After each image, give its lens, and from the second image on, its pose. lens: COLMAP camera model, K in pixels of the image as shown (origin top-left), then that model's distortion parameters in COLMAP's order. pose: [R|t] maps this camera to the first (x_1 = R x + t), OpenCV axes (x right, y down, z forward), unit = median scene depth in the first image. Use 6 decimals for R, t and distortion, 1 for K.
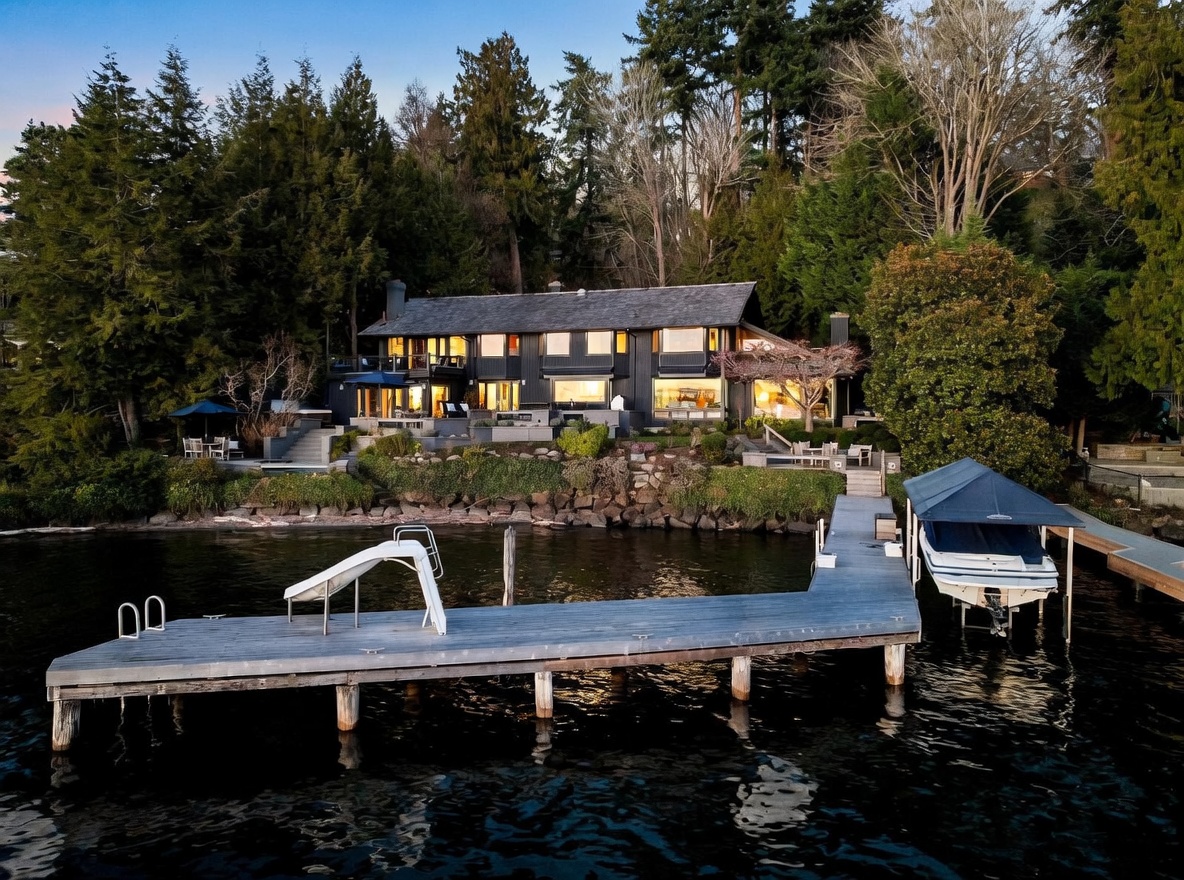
lens RADIAL K [[815.1, 0, 592.0], [0, 815.1, 440.0], [0, 0, 1]] dist [-0.037231, -0.002018]
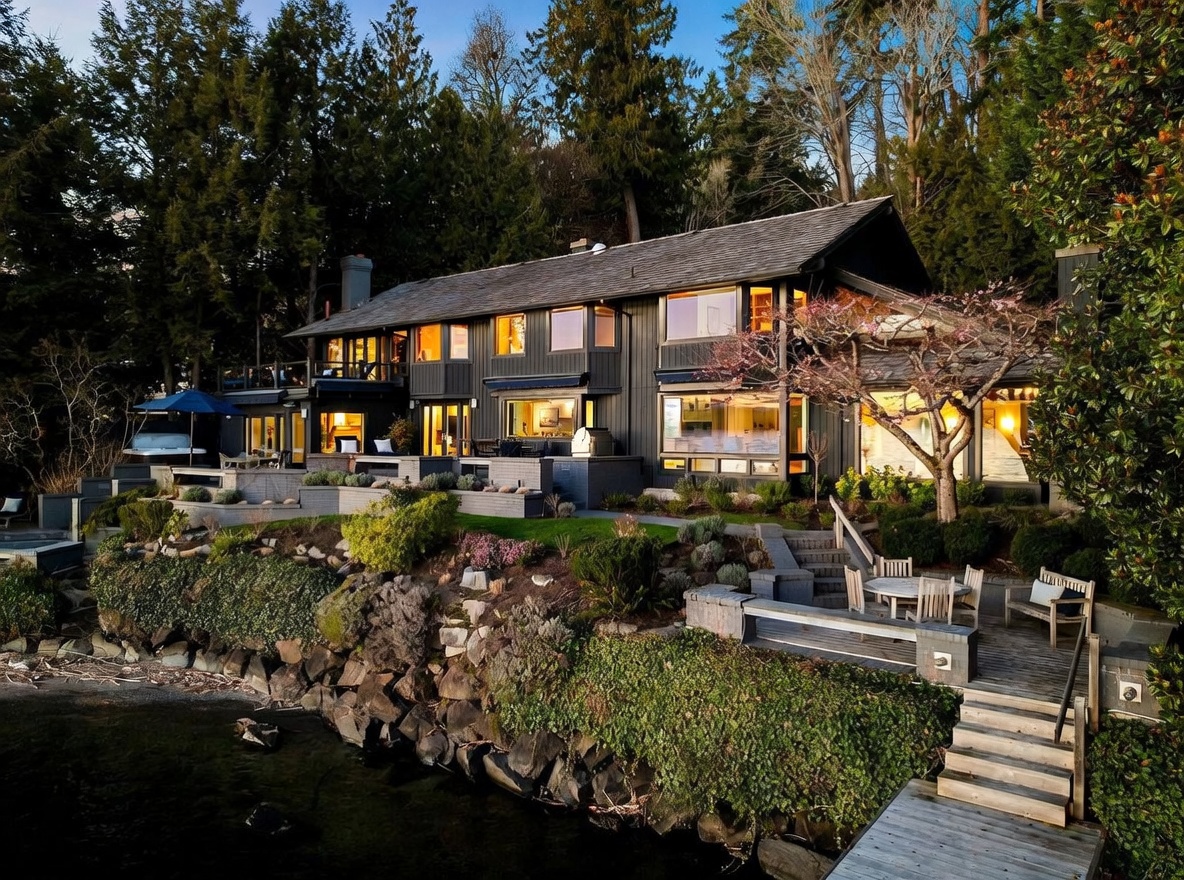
lens RADIAL K [[815.1, 0, 592.0], [0, 815.1, 440.0], [0, 0, 1]] dist [-0.037231, -0.002018]
pose [[0.937951, 0.002474, -0.346760, 0.217088], [-0.007144, 0.999900, -0.012188, -0.039548], [0.346695, 0.013909, 0.937875, 0.501409]]
